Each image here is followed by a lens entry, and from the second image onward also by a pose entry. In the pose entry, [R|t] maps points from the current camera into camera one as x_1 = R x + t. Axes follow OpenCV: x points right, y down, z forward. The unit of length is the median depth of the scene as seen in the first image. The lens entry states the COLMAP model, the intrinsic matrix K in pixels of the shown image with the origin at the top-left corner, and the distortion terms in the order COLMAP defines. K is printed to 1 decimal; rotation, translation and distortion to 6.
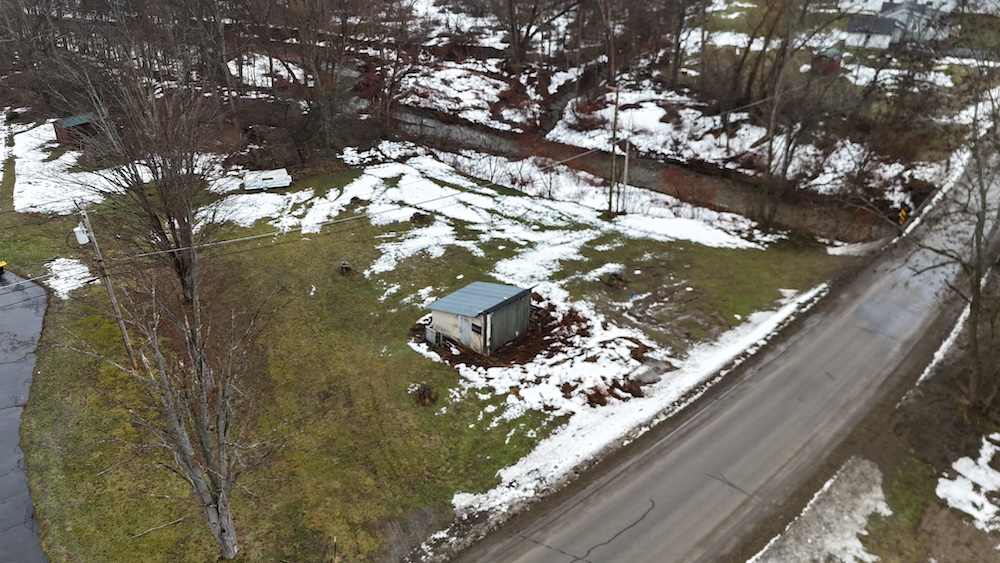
lens RADIAL K [[735.5, 0, 503.3], [0, 735.5, 279.4], [0, 0, 1]] dist [0.053042, -0.062982]
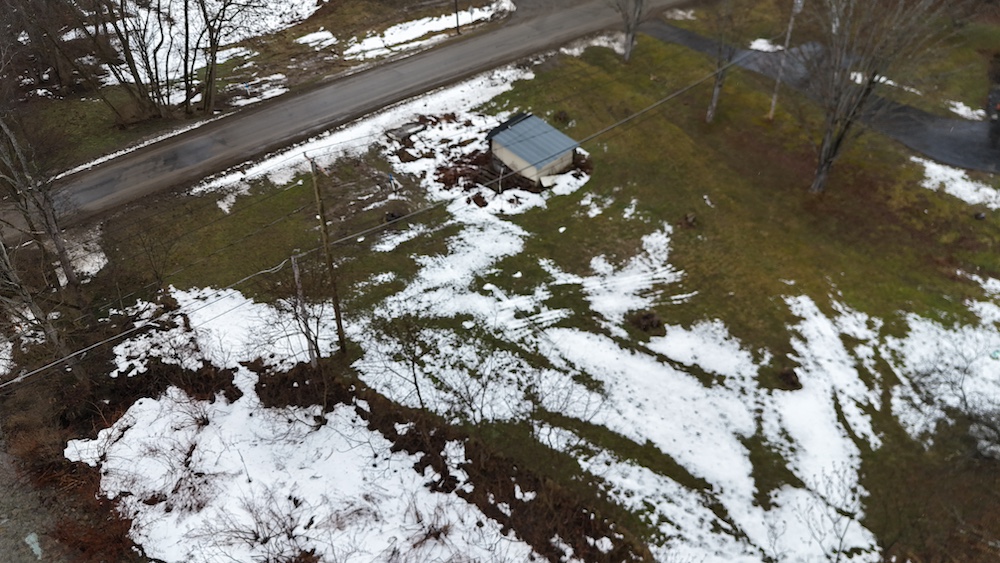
lens RADIAL K [[735.5, 0, 503.3], [0, 735.5, 279.4], [0, 0, 1]] dist [0.053042, -0.062982]
pose [[-0.999906, 0.013435, 0.002701, 0.011662], [0.008239, 0.431892, 0.901888, -0.791929], [0.010950, 0.901825, -0.431962, 1.451325]]
